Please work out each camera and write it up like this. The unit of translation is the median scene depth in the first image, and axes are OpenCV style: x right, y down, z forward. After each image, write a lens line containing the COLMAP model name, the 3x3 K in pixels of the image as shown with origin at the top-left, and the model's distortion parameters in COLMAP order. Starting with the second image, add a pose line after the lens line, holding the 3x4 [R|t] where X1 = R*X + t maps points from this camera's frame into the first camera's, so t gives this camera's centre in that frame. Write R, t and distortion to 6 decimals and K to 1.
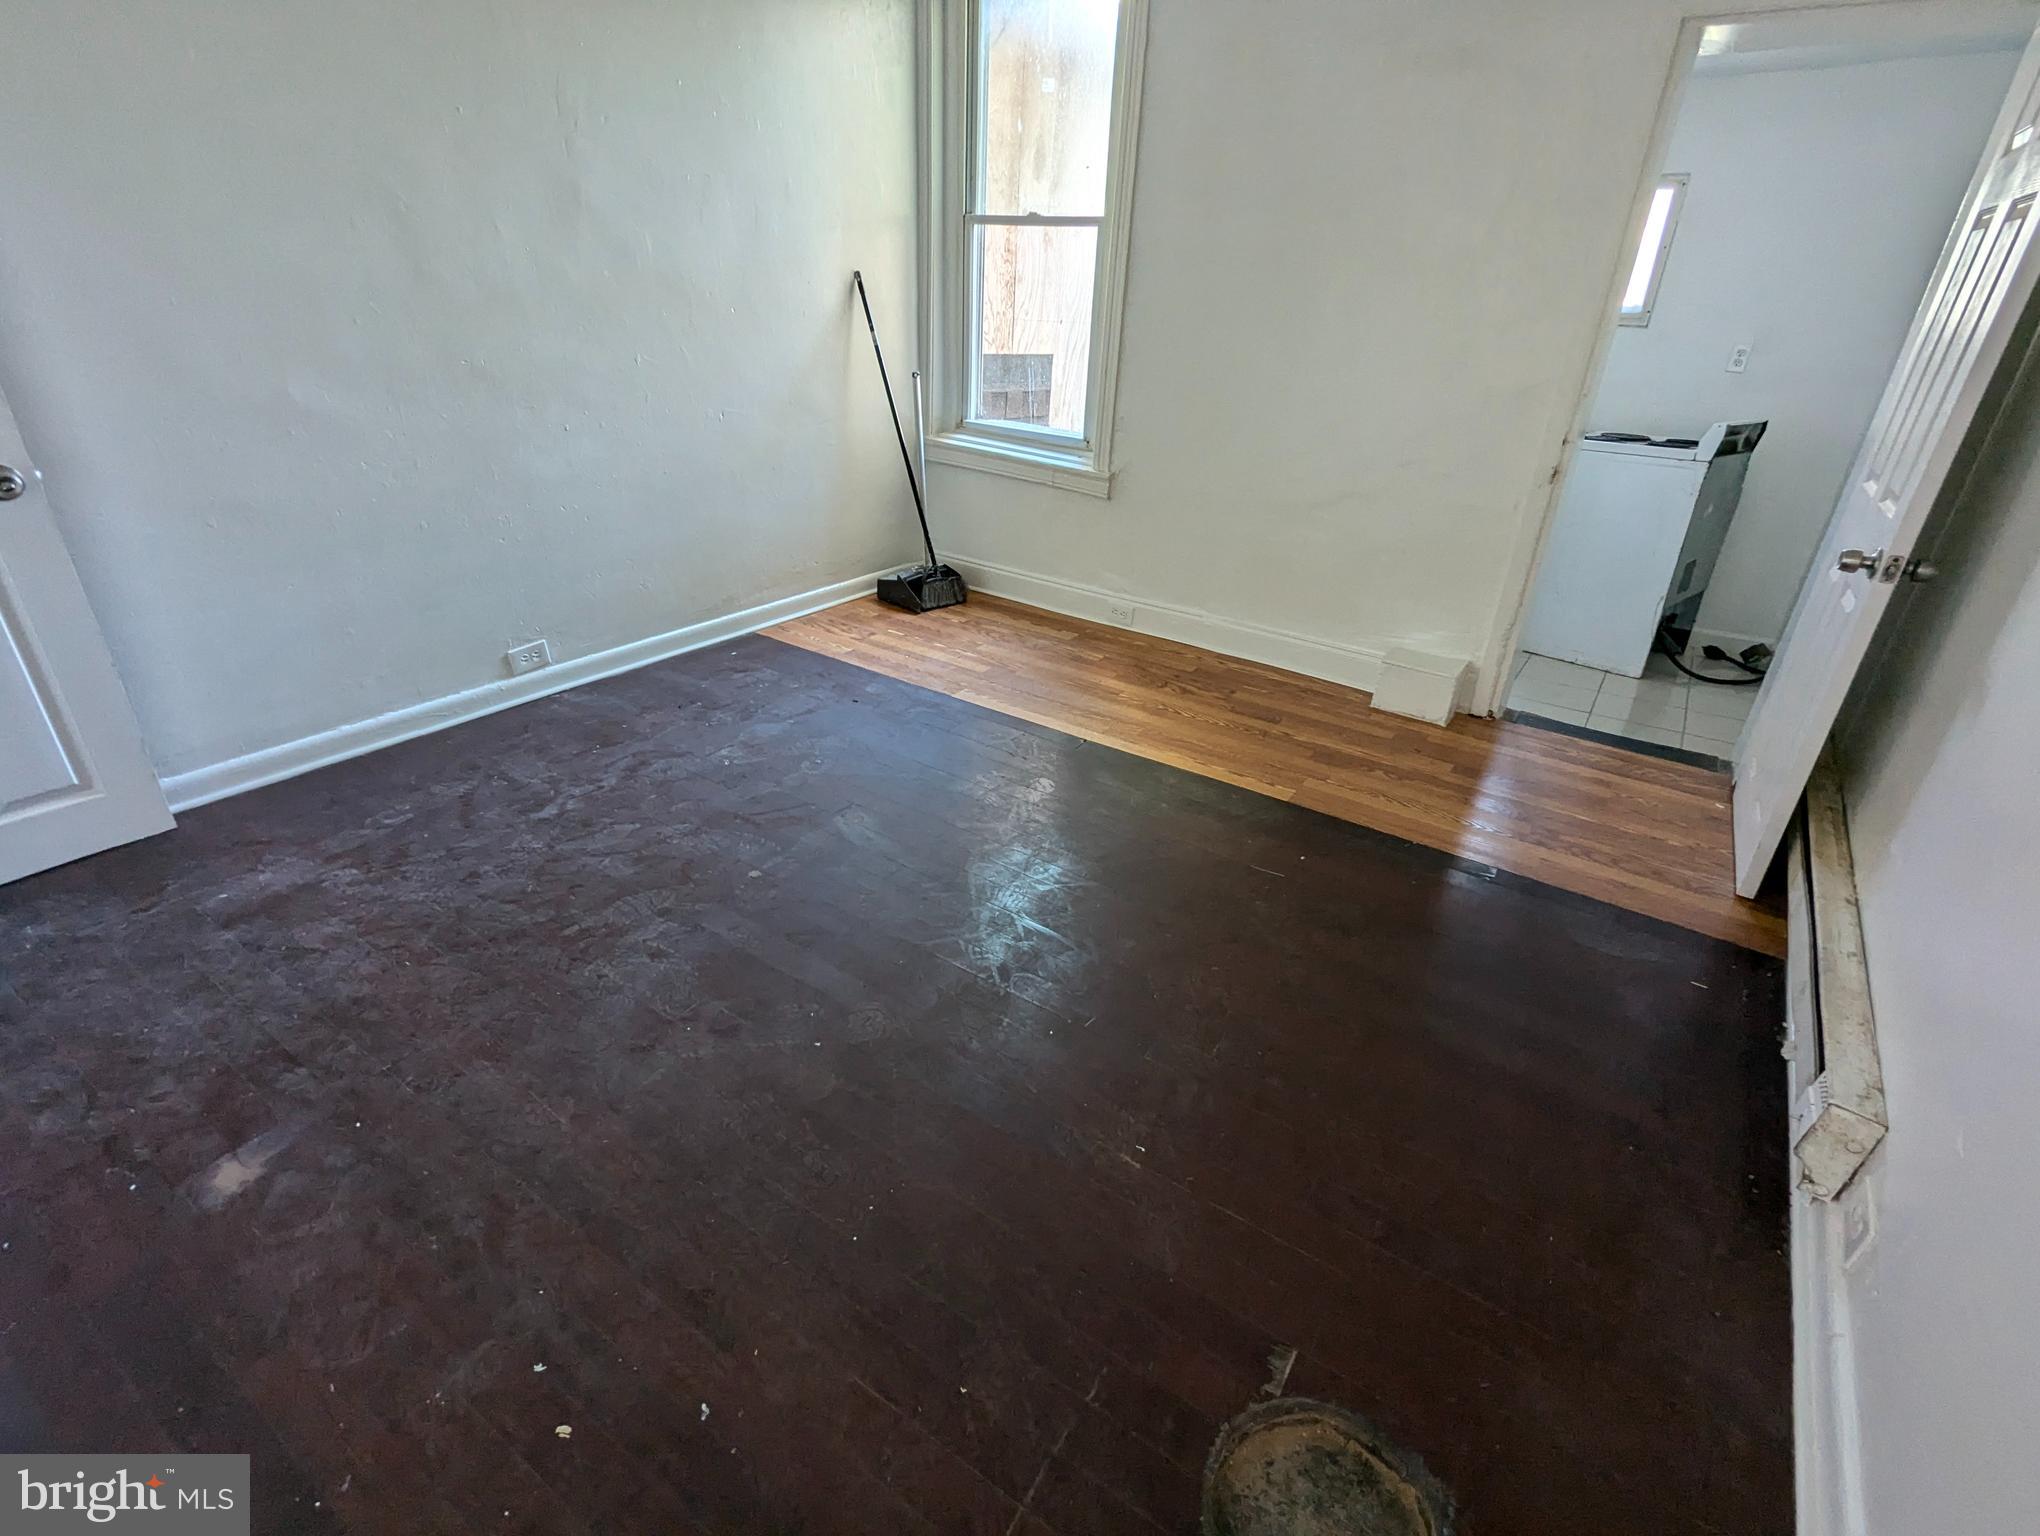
lens RADIAL K [[977.0, 0, 1017.4], [0, 977.0, 759.1], [0, 0, 1]] dist [0.003930, -0.000401]
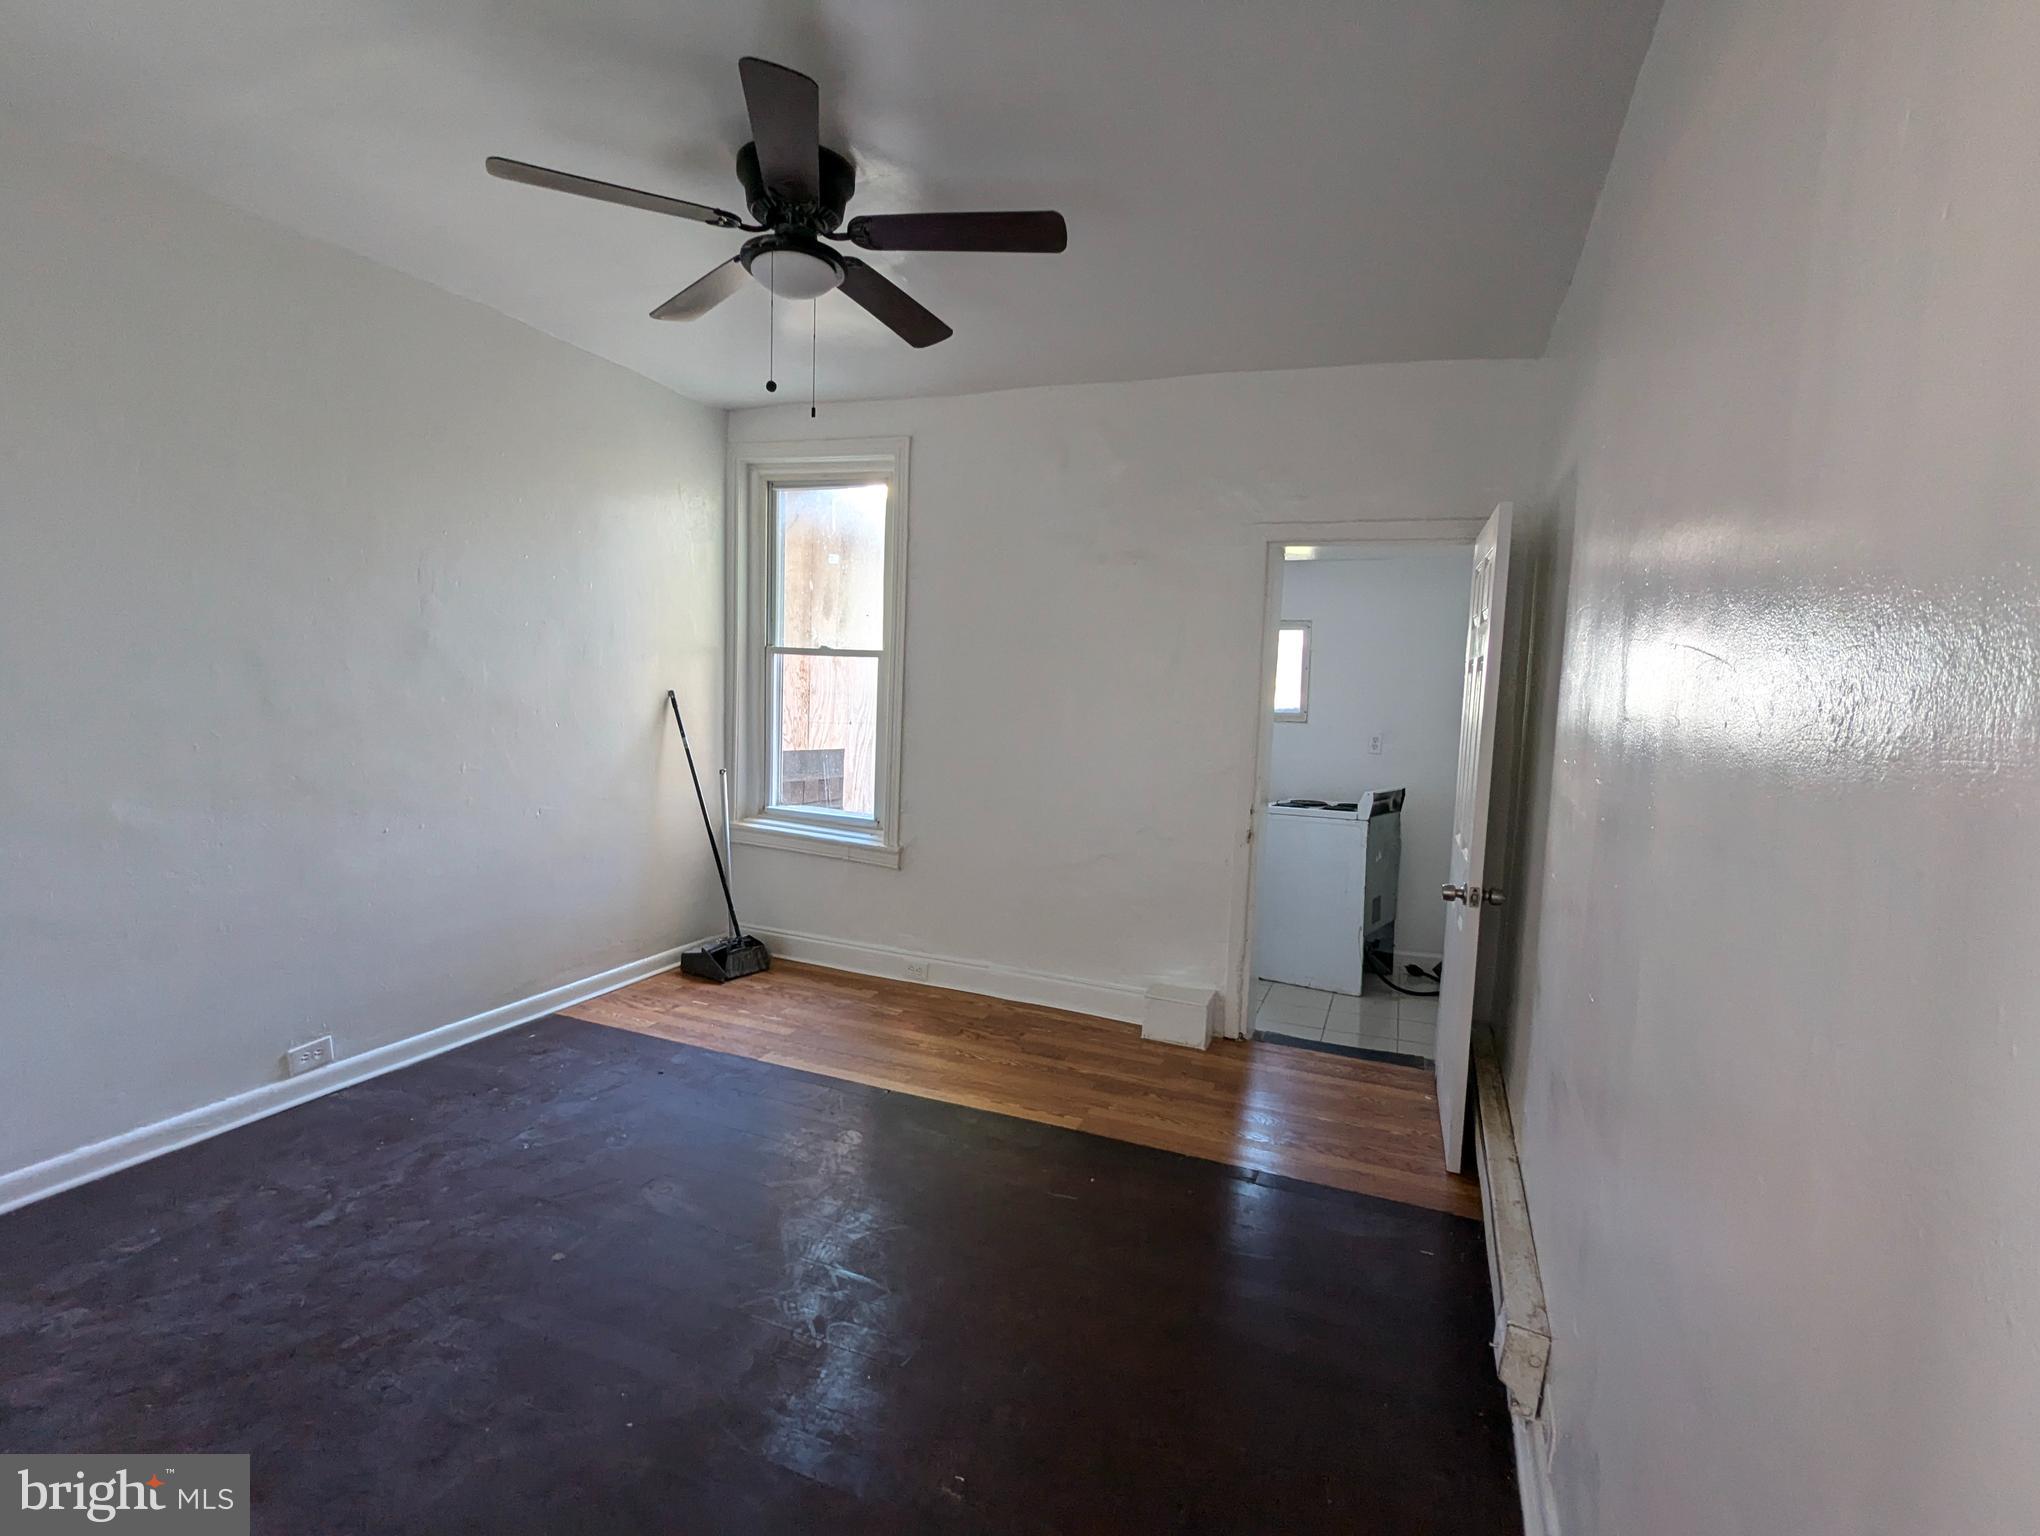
lens RADIAL K [[977.0, 0, 1027.2], [0, 977.0, 782.7], [0, 0, 1]] dist [0.003930, -0.000401]
pose [[0.975614, -0.025865, 0.217966, -0.007722], [0.097422, 0.940886, -0.324410, 0.027117], [-0.196690, 0.337734, 0.920461, -0.134975]]
